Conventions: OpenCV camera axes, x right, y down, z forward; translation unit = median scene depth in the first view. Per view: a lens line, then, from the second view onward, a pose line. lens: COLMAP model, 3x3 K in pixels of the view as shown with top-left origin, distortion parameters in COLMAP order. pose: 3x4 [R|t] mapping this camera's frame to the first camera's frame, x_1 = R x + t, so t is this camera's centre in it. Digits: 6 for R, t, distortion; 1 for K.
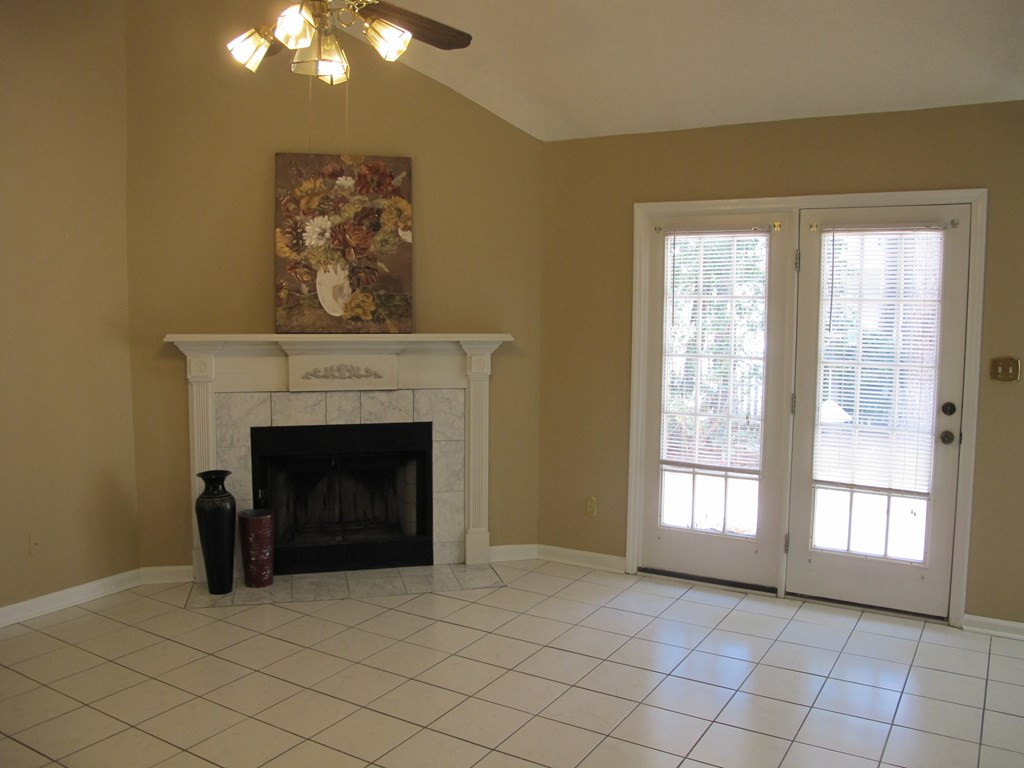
lens RADIAL K [[856.1, 0, 516.1], [0, 856.1, 377.5], [0, 0, 1]] dist [-0.148098, 0.101582]
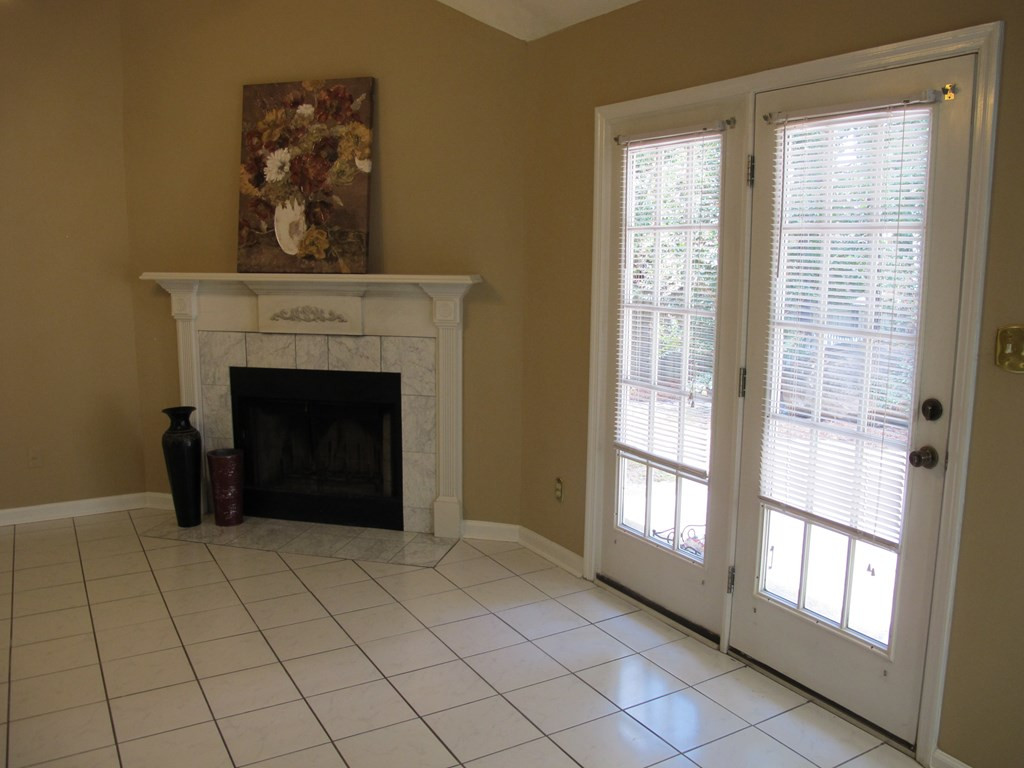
lens RADIAL K [[856.1, 0, 515.9], [0, 856.1, 380.3], [0, 0, 1]] dist [-0.148098, 0.101582]
pose [[0.880208, 0.070962, -0.469252, 0.455716], [-0.040563, 0.996389, 0.074591, -0.013211], [0.472851, -0.046622, 0.879908, 0.284278]]
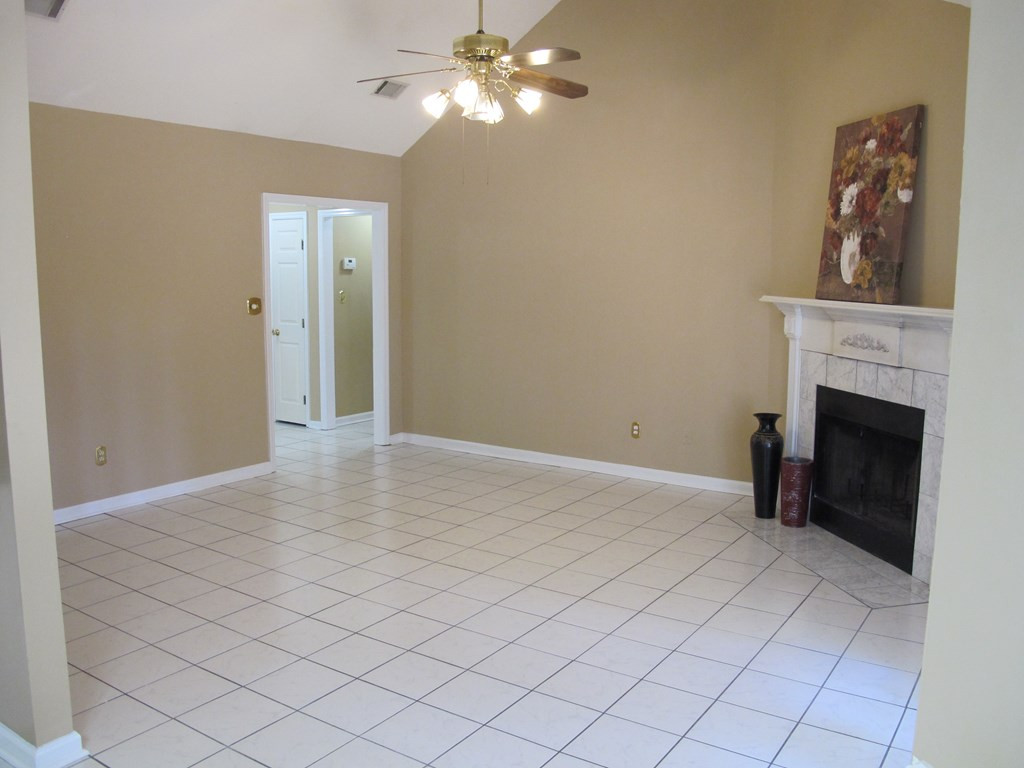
lens RADIAL K [[856.1, 0, 517.5], [0, 856.1, 381.2], [0, 0, 1]] dist [-0.148098, 0.101582]
pose [[-0.048386, 0.119982, -0.991596, 0.789333], [-0.092001, 0.988004, 0.124036, -0.045150], [0.994583, 0.097229, -0.036767, 0.658915]]
